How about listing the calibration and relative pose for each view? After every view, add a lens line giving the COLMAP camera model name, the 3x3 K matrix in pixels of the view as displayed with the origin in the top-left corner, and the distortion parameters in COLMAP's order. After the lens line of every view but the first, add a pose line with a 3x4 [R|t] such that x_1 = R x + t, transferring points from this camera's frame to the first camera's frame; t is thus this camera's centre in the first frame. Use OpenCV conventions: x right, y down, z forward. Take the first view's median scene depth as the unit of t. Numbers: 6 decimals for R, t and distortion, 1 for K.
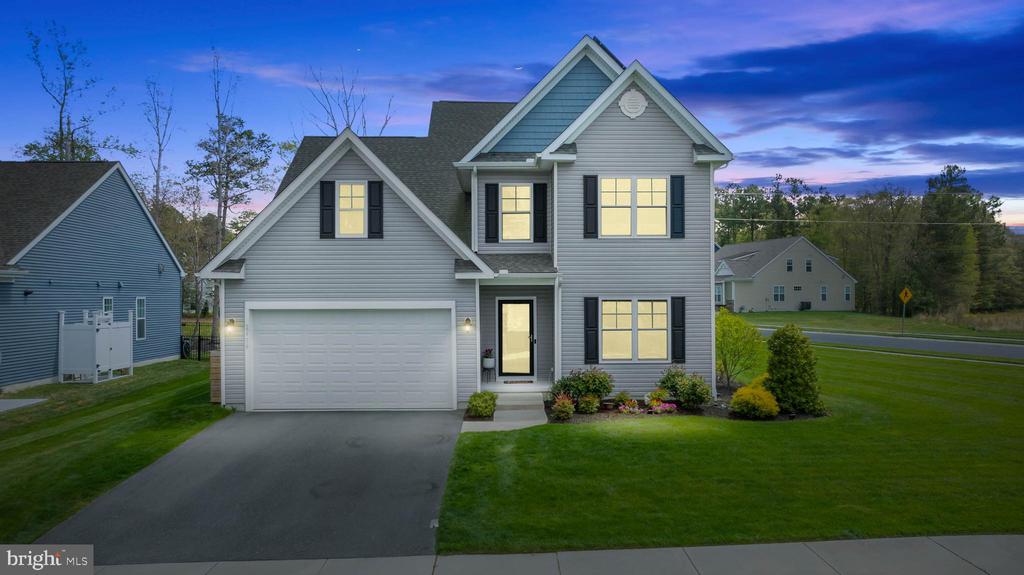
lens RADIAL K [[747.0, 0, 511.9], [0, 747.0, 293.3], [0, 0, 1]] dist [-0.029217, 0.002094]
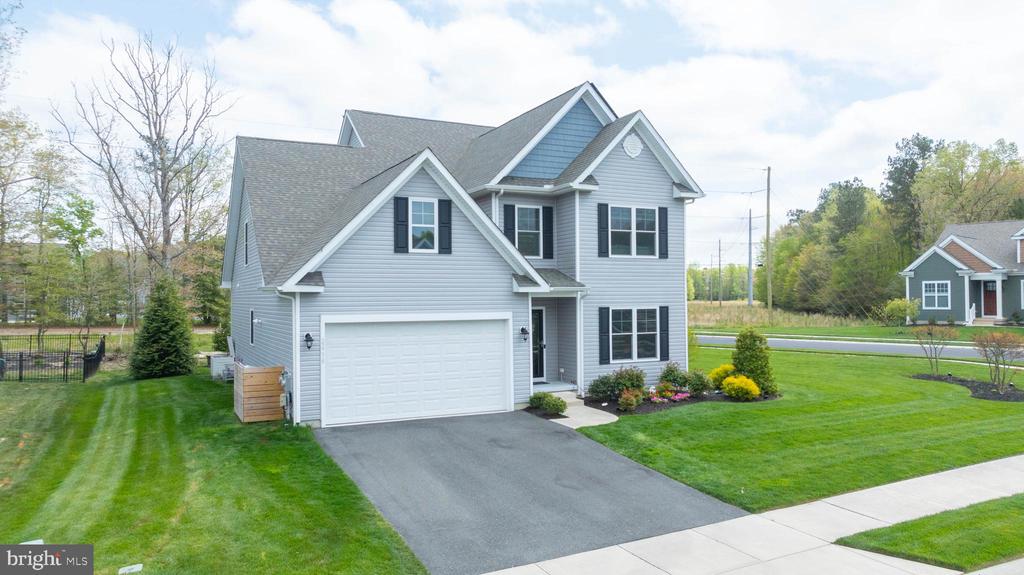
lens RADIAL K [[747.0, 0, 508.5], [0, 747.0, 284.7], [0, 0, 1]] dist [-0.029217, 0.002094]
pose [[0.901526, 0.004331, 0.432703, -0.557898], [0.000860, 0.999930, -0.011800, -0.017191], [-0.432724, 0.011010, 0.901459, 0.007922]]
